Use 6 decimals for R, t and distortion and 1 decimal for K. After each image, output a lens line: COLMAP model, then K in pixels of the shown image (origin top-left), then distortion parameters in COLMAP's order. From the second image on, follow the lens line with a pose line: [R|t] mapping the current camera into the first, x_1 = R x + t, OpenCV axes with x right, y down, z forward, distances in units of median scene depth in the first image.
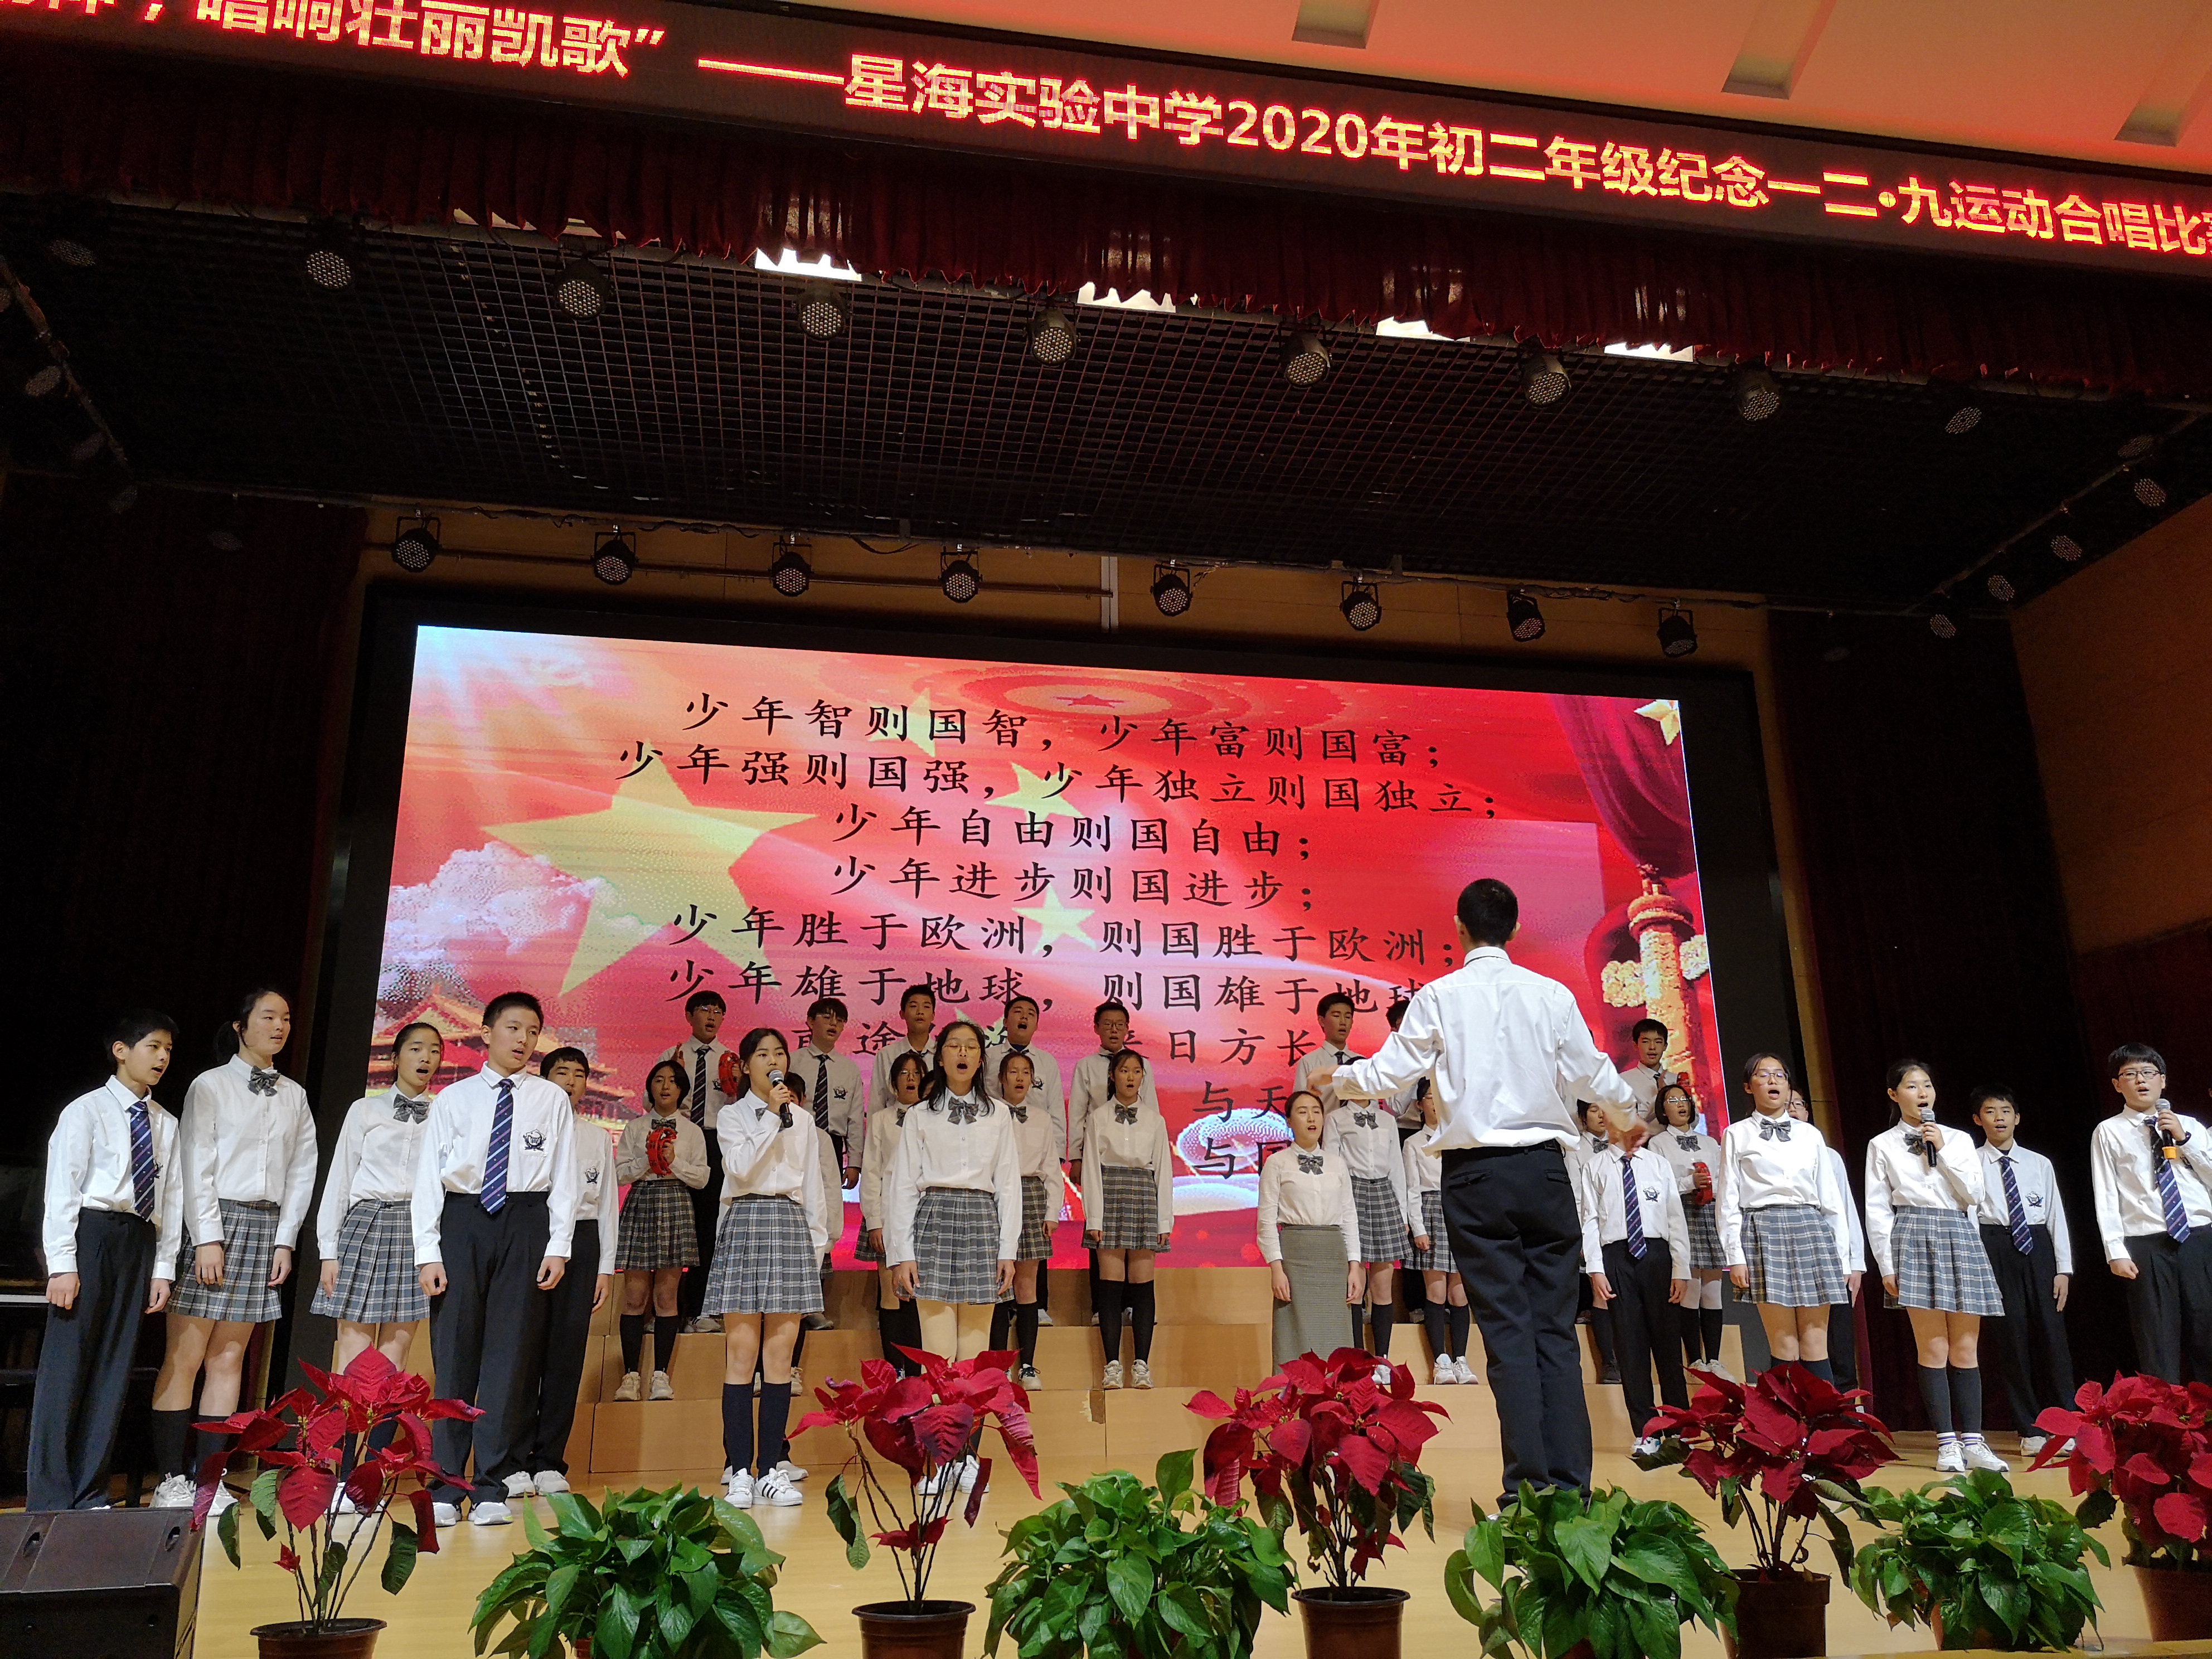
lens RADIAL K [[1639.8, 0, 1106.0], [0, 1639.8, 829.5], [0, 0, 1]] dist [0.100410, -0.086703]
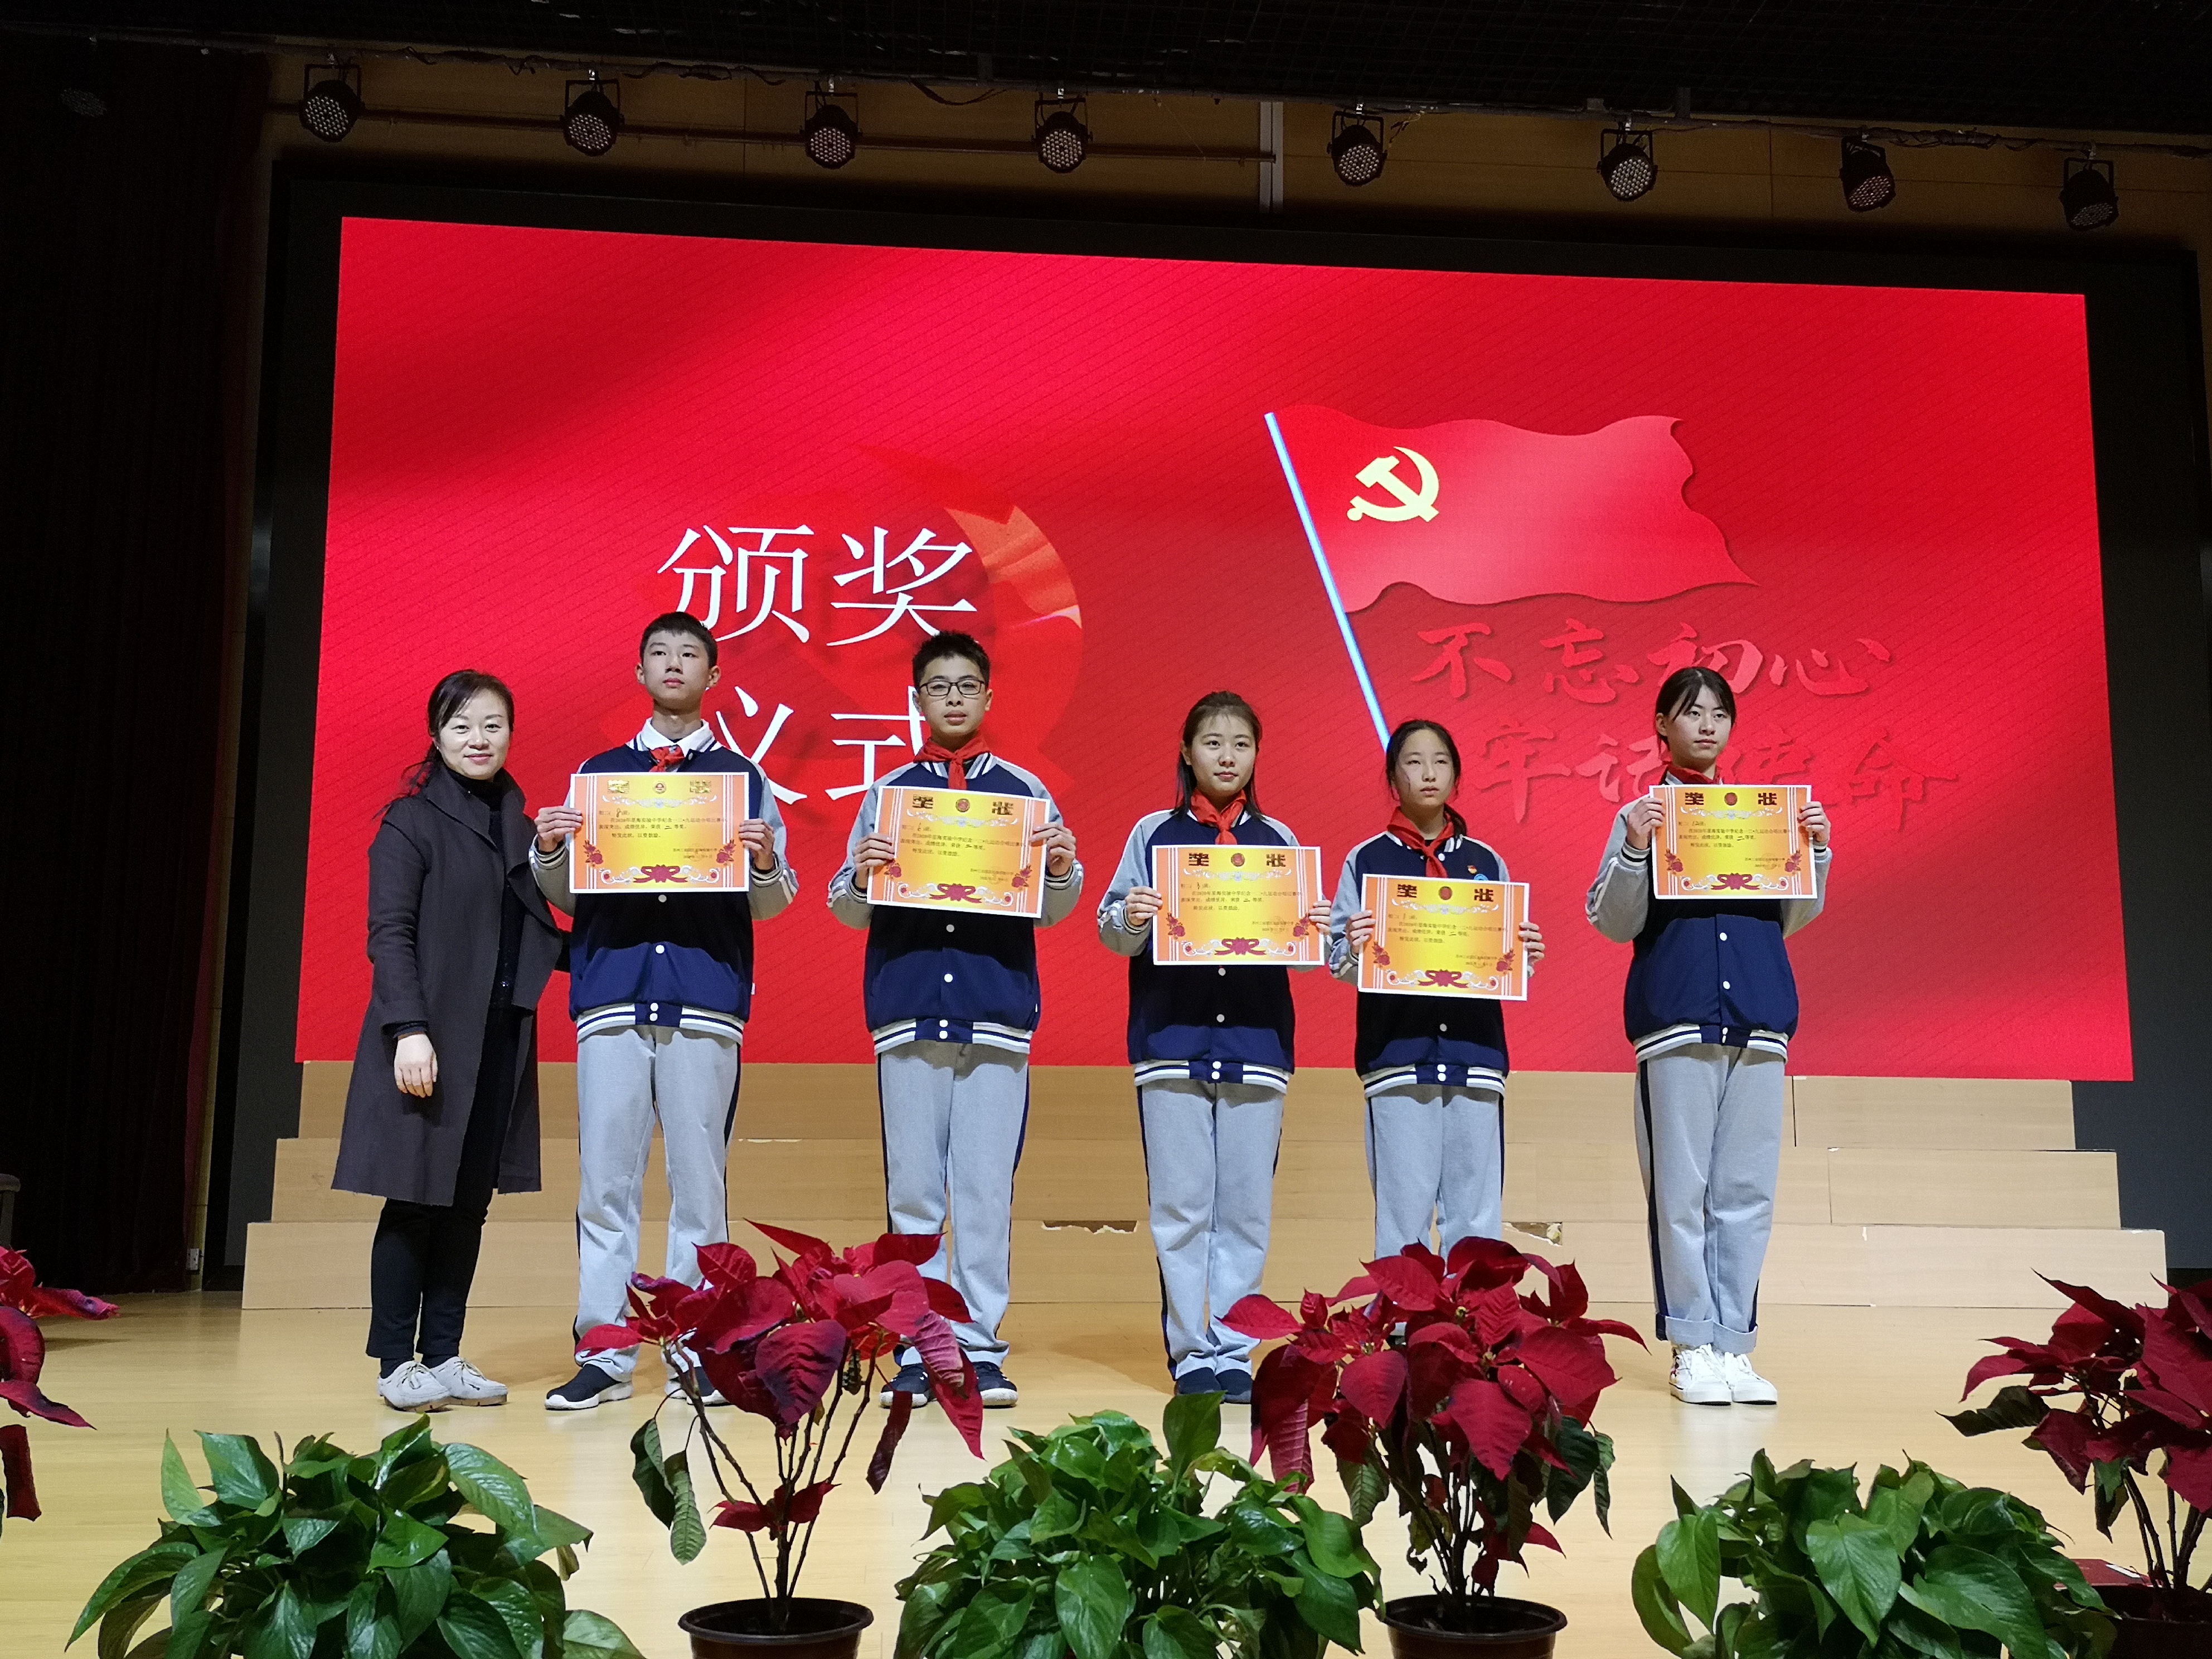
lens RADIAL K [[2055.8, 0, 1106.0], [0, 2055.8, 829.5], [0, 0, 1]] dist [0.111907, -0.117051]
pose [[0.995658, 0.004989, -0.092952, 0.078308], [0.009247, 0.988323, 0.152093, 0.042103], [0.092626, -0.152292, 0.983986, 0.246860]]
